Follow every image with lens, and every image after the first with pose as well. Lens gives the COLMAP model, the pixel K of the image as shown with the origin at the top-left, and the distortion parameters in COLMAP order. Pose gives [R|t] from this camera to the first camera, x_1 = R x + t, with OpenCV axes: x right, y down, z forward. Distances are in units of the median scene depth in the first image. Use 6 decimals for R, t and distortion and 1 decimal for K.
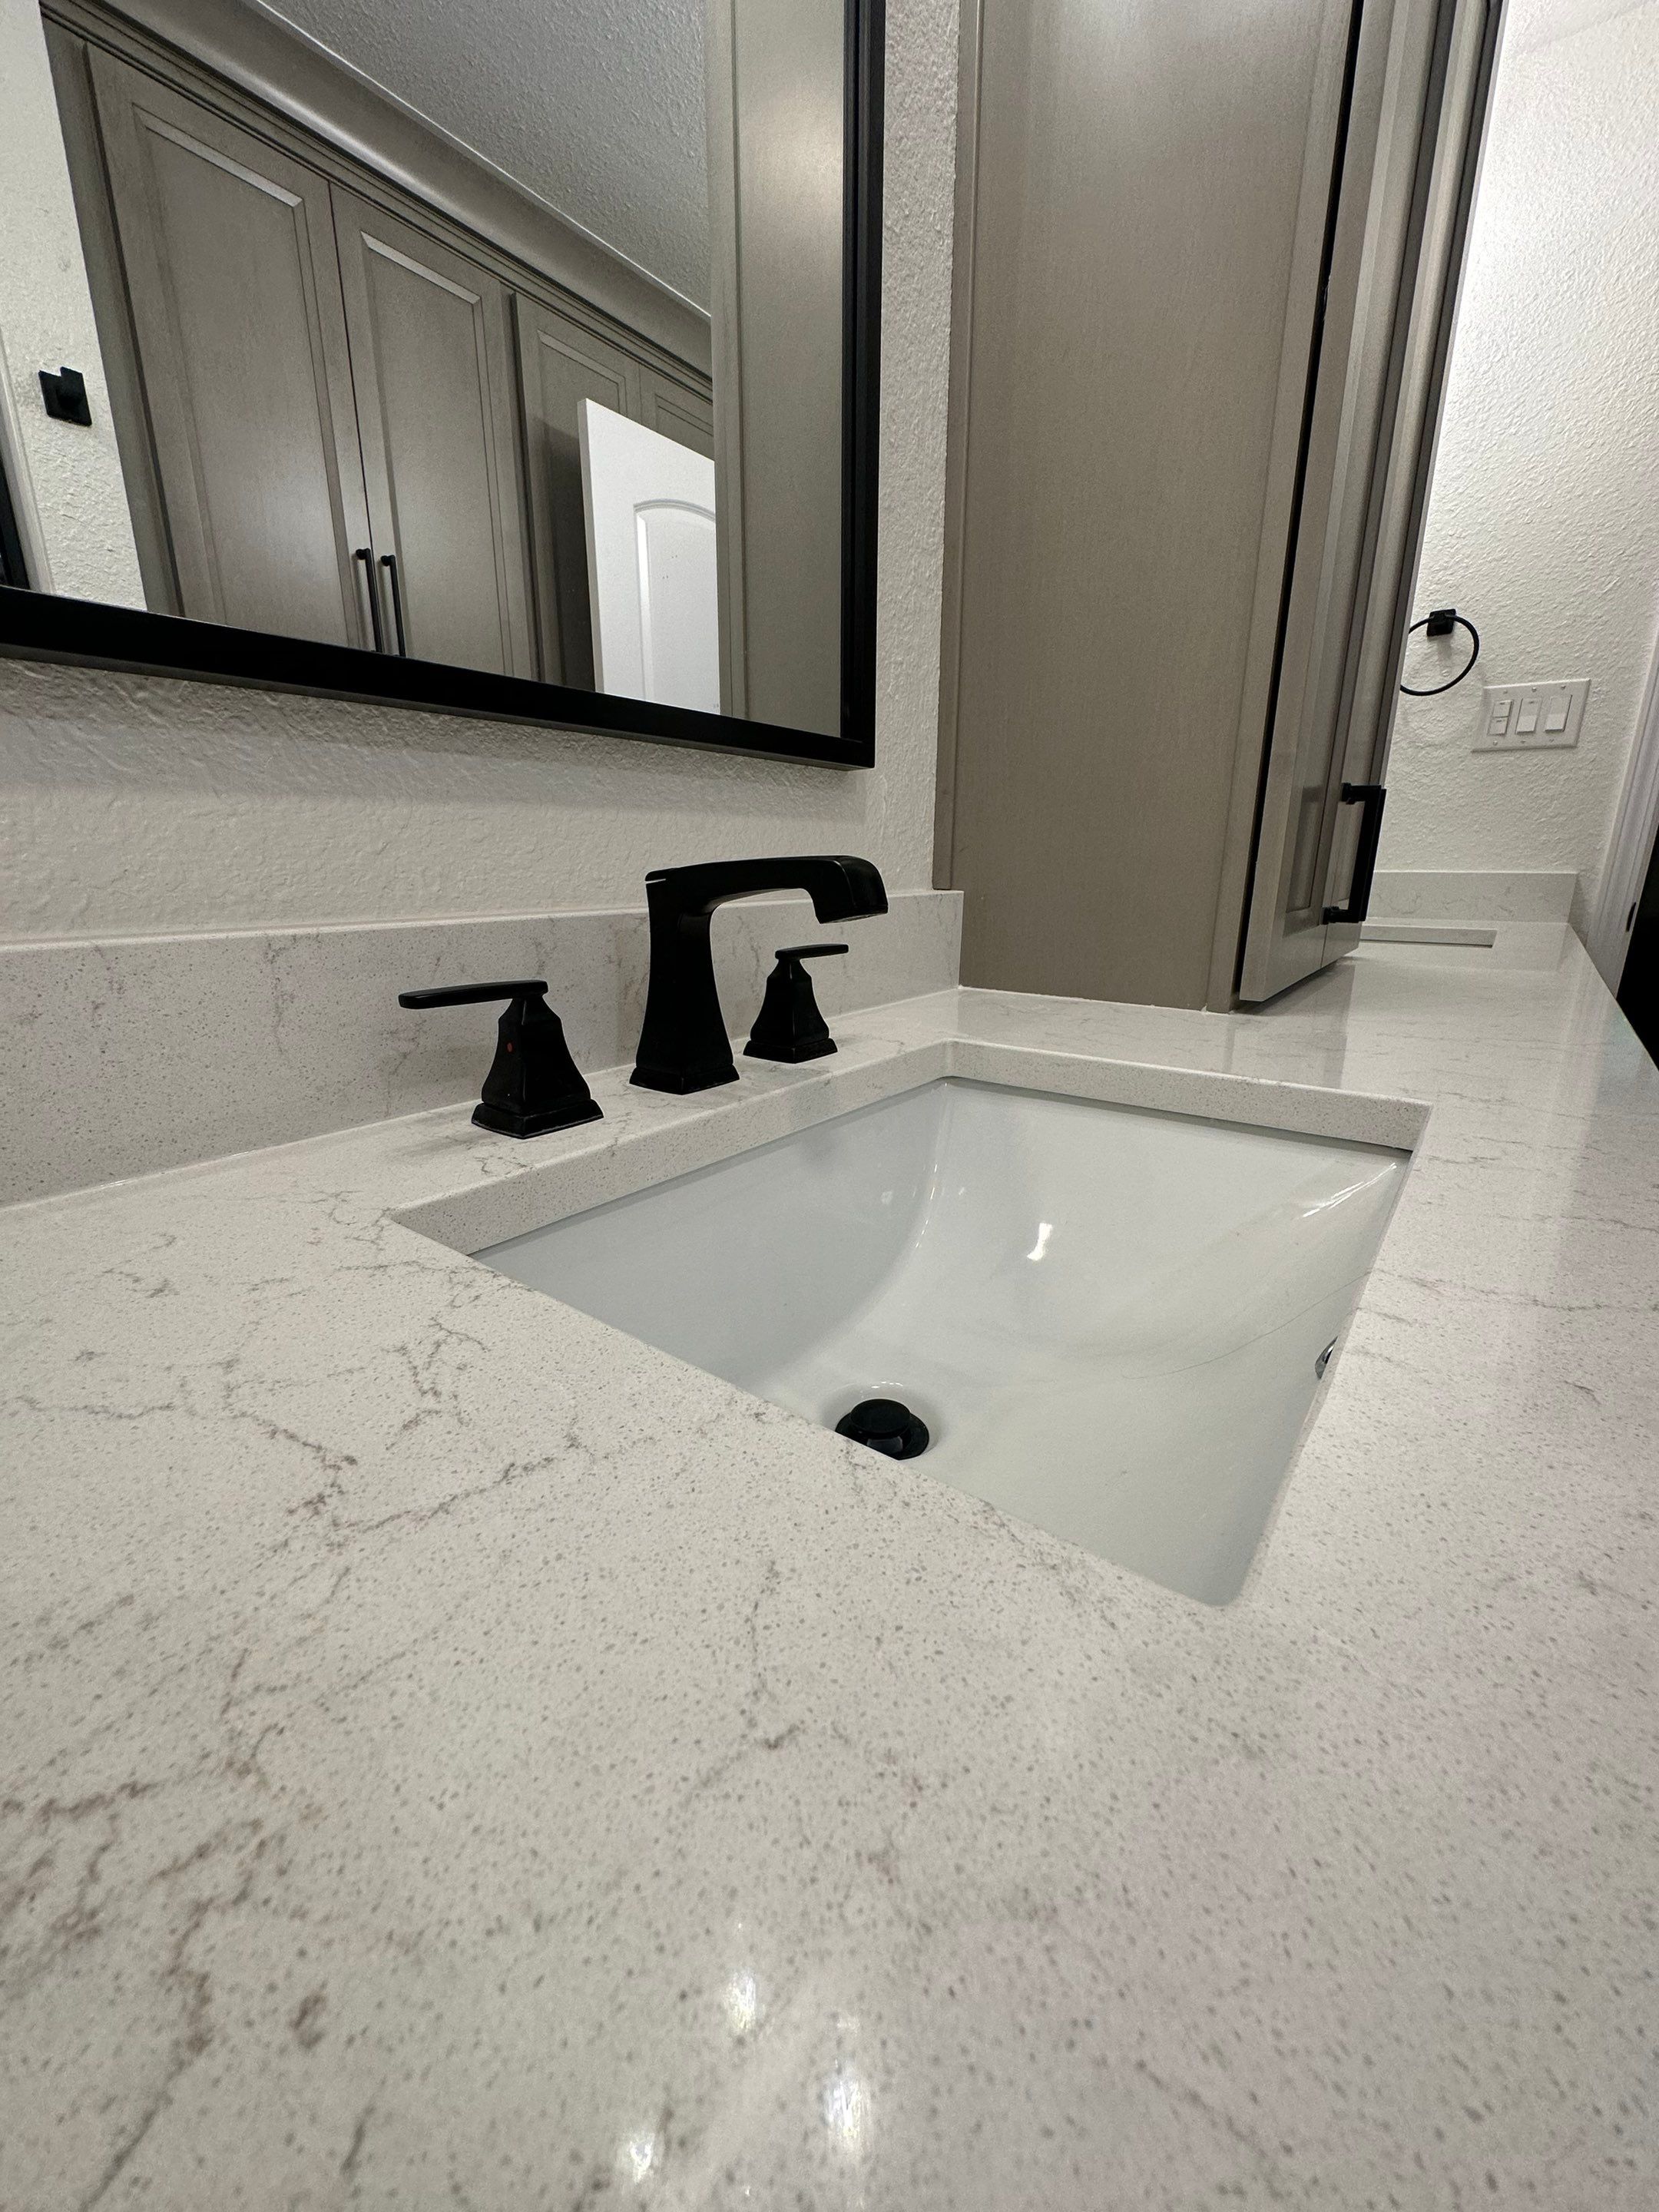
lens RADIAL K [[881.0, 0, 830.6], [0, 881.0, 1100.1], [0, 0, 1]] dist [-0.003568, 0.000726]
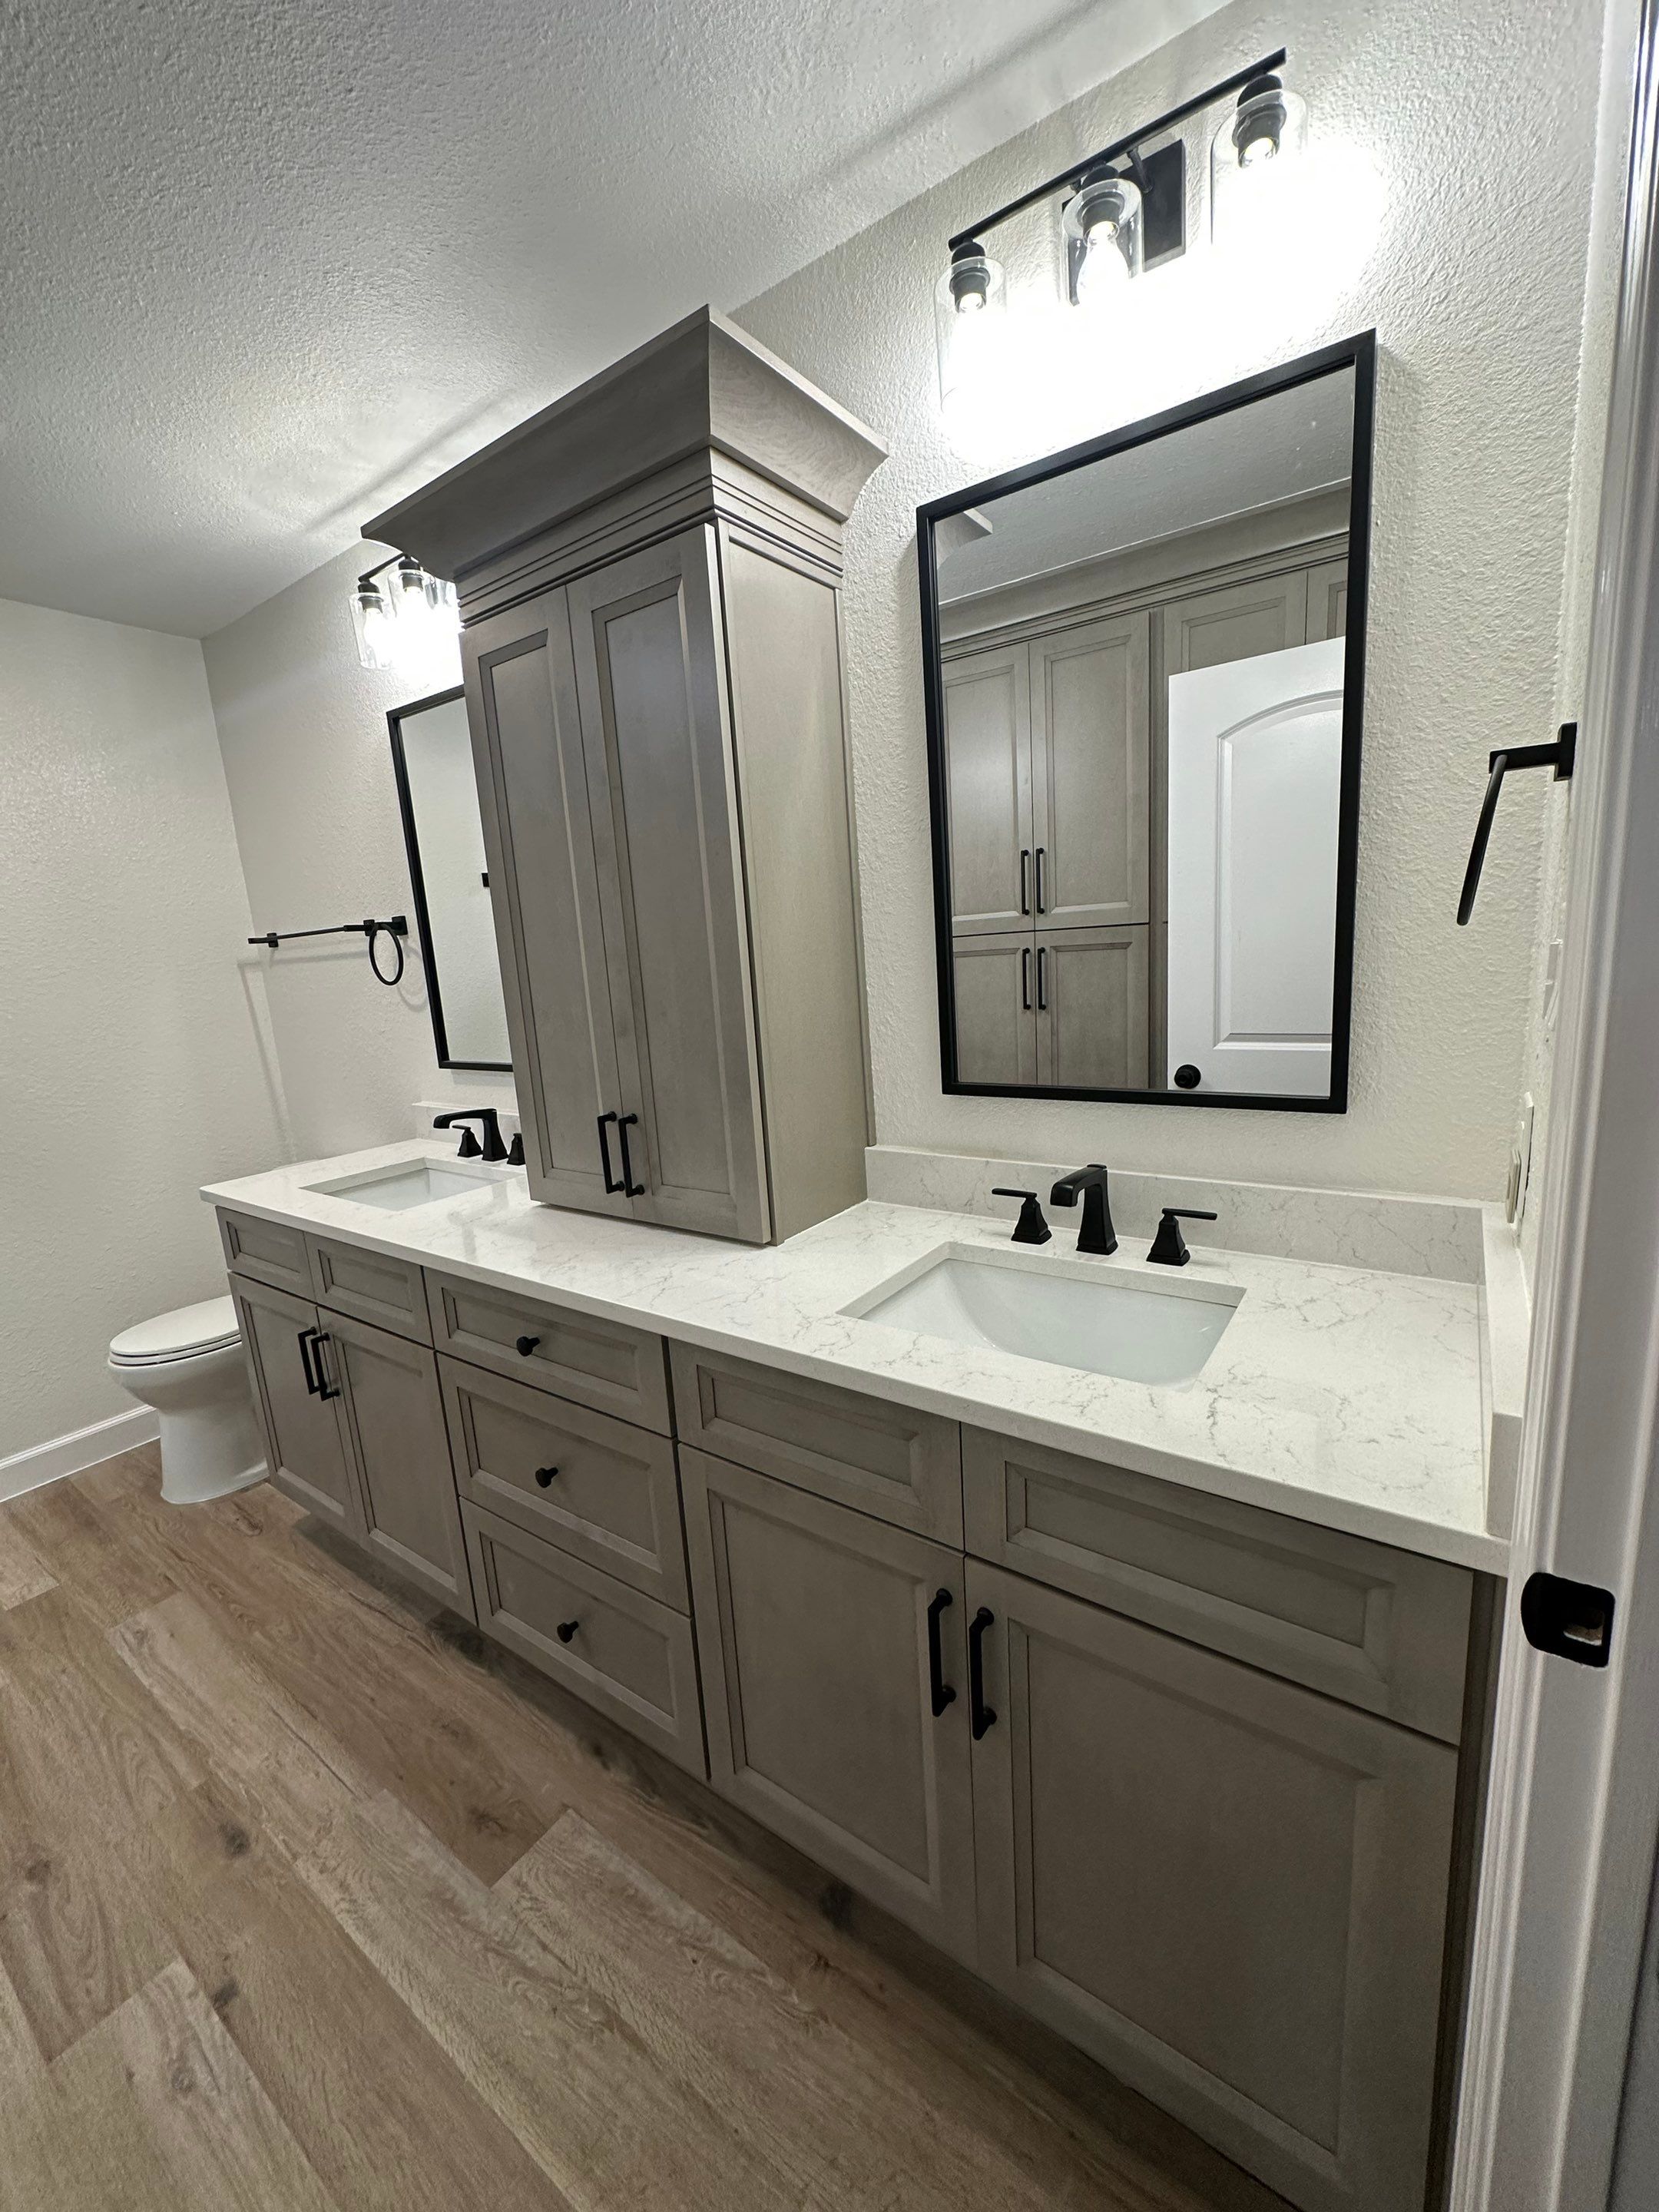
lens RADIAL K [[881.0, 0, 833.0], [0, 881.0, 1105.7], [0, 0, 1]] dist [-0.003568, 0.000726]
pose [[0.035871, 0.171974, -0.984448, 2.546432], [-0.211733, 0.964027, 0.160692, -0.821184], [0.976669, 0.202676, 0.070993, 1.450710]]
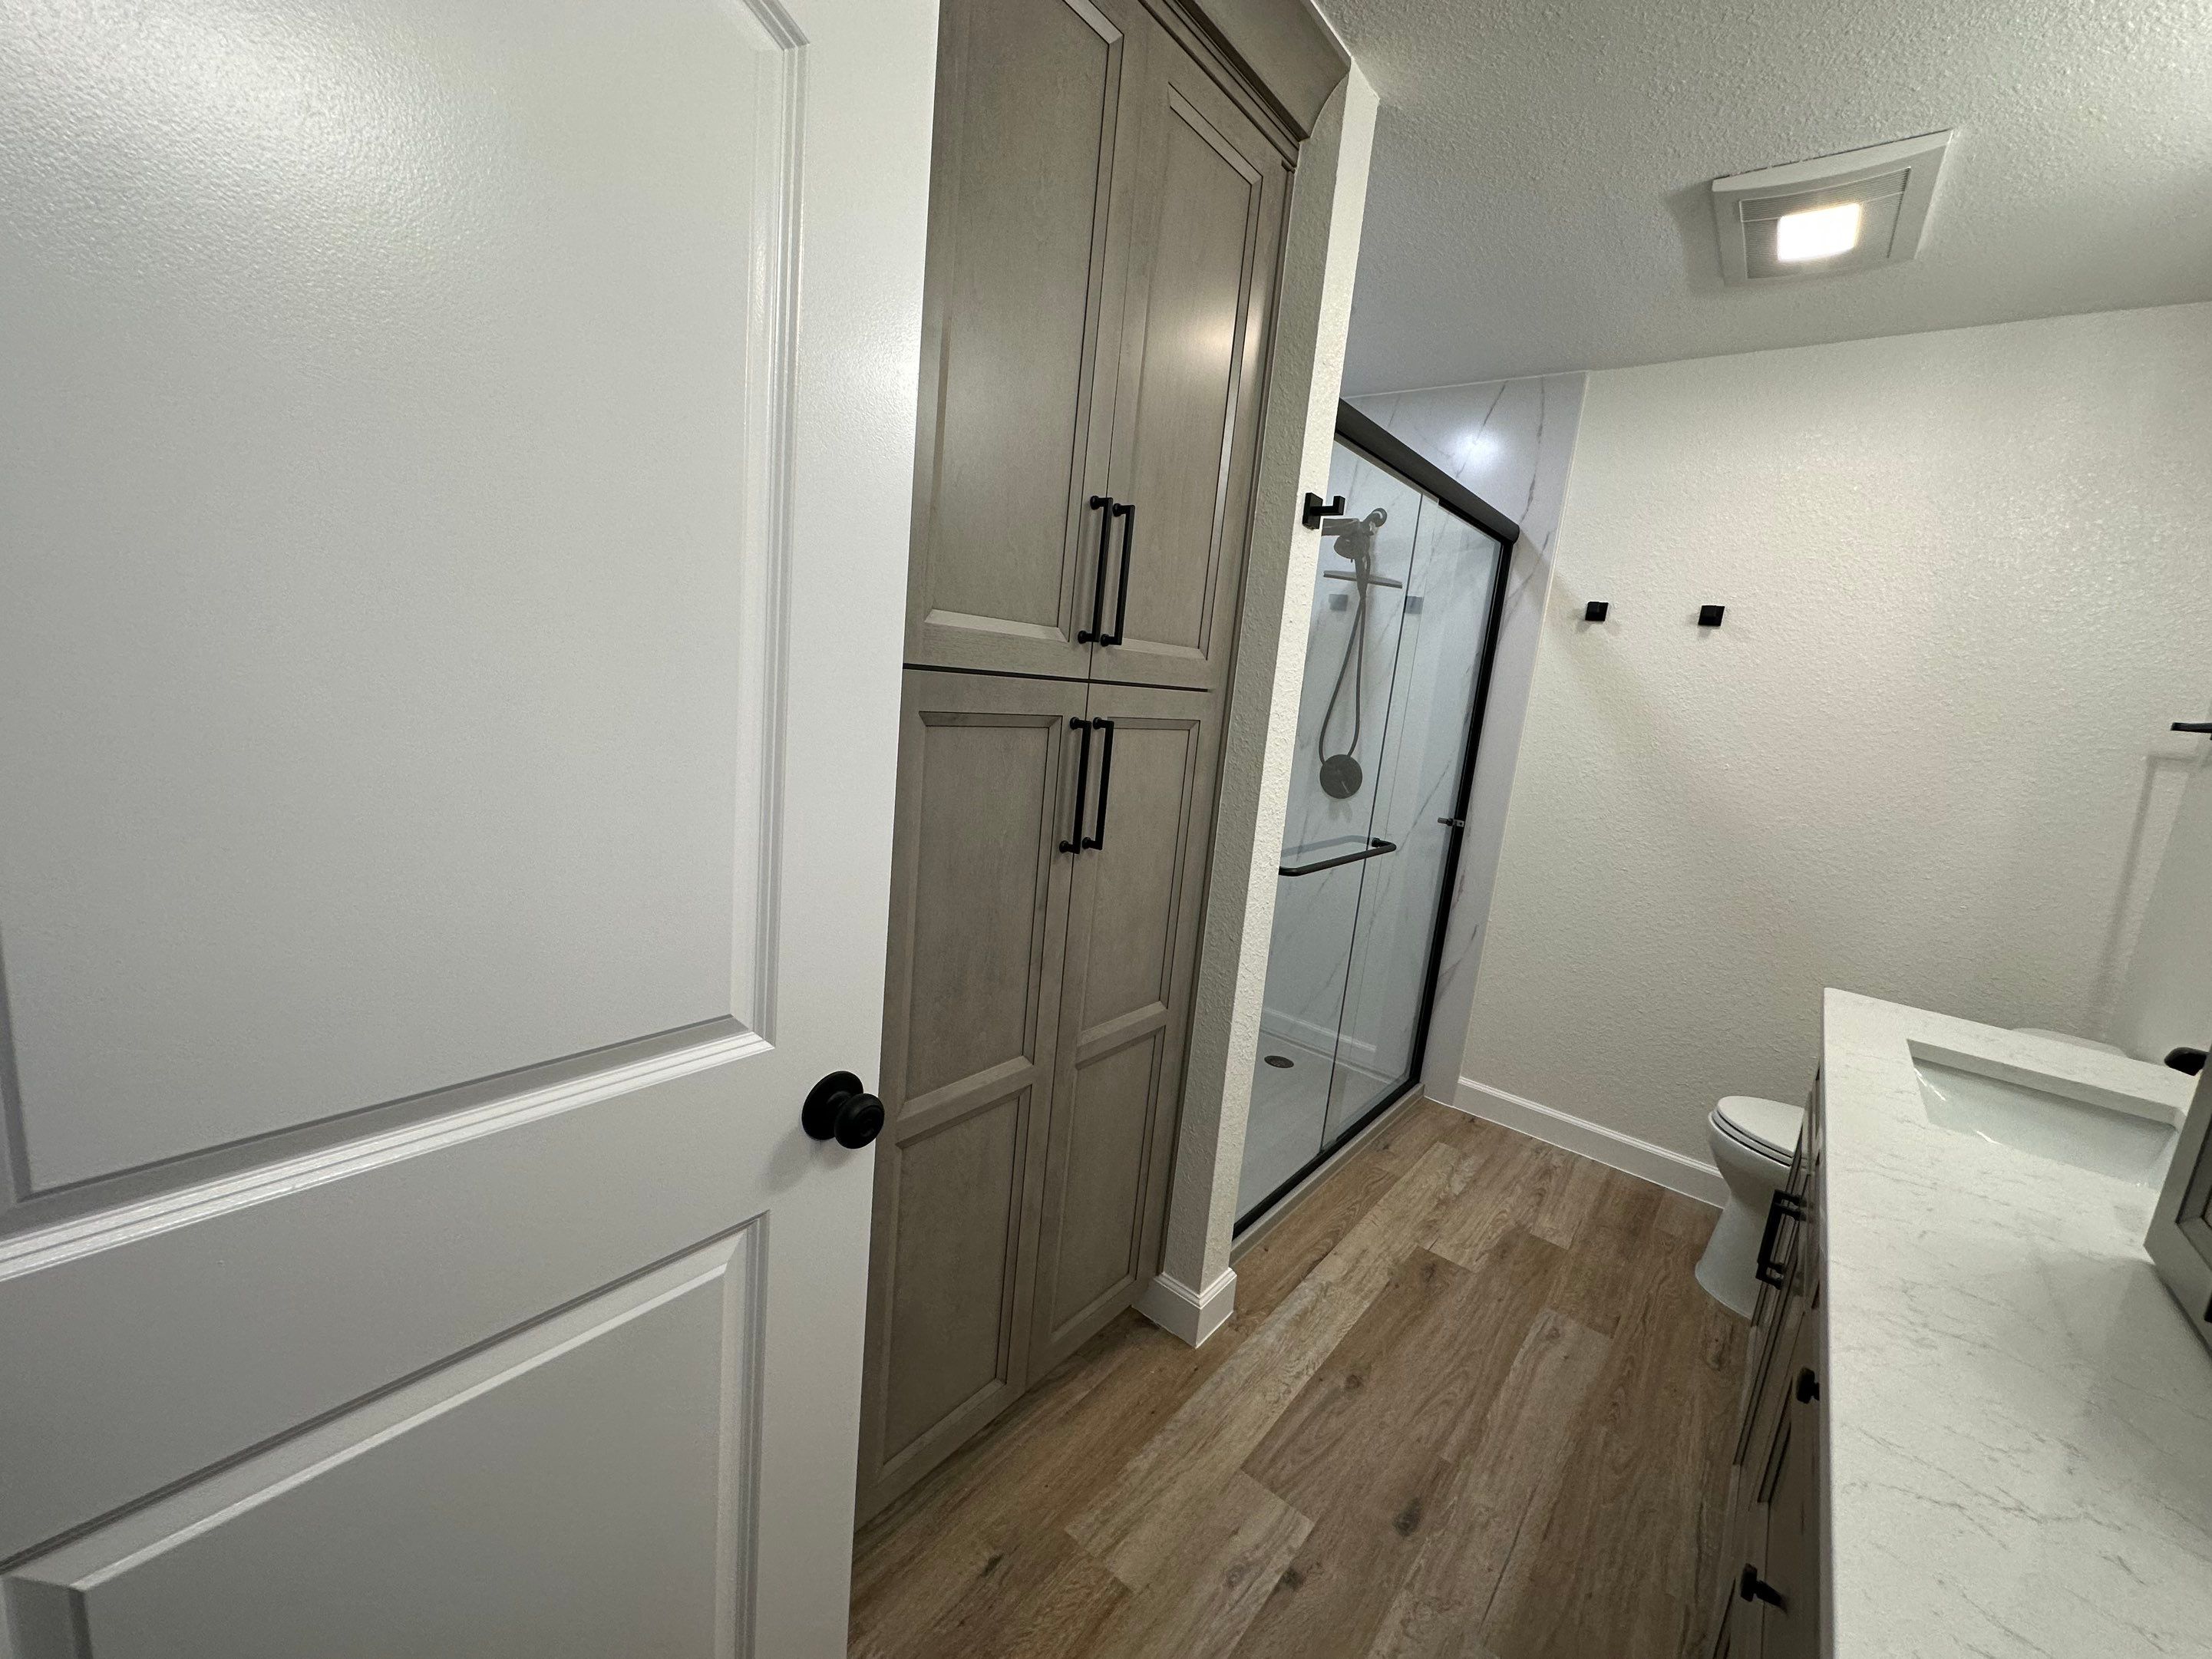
lens RADIAL K [[880.9, 0, 1105.5], [0, 880.9, 827.5], [0, 0, 1]] dist [-0.003568, 0.000726]
pose [[-0.993553, -0.112917, 0.010098, 1.813104], [-0.096867, 0.891842, 0.441854, -0.936655], [-0.058898, 0.438028, -0.897030, 1.771587]]
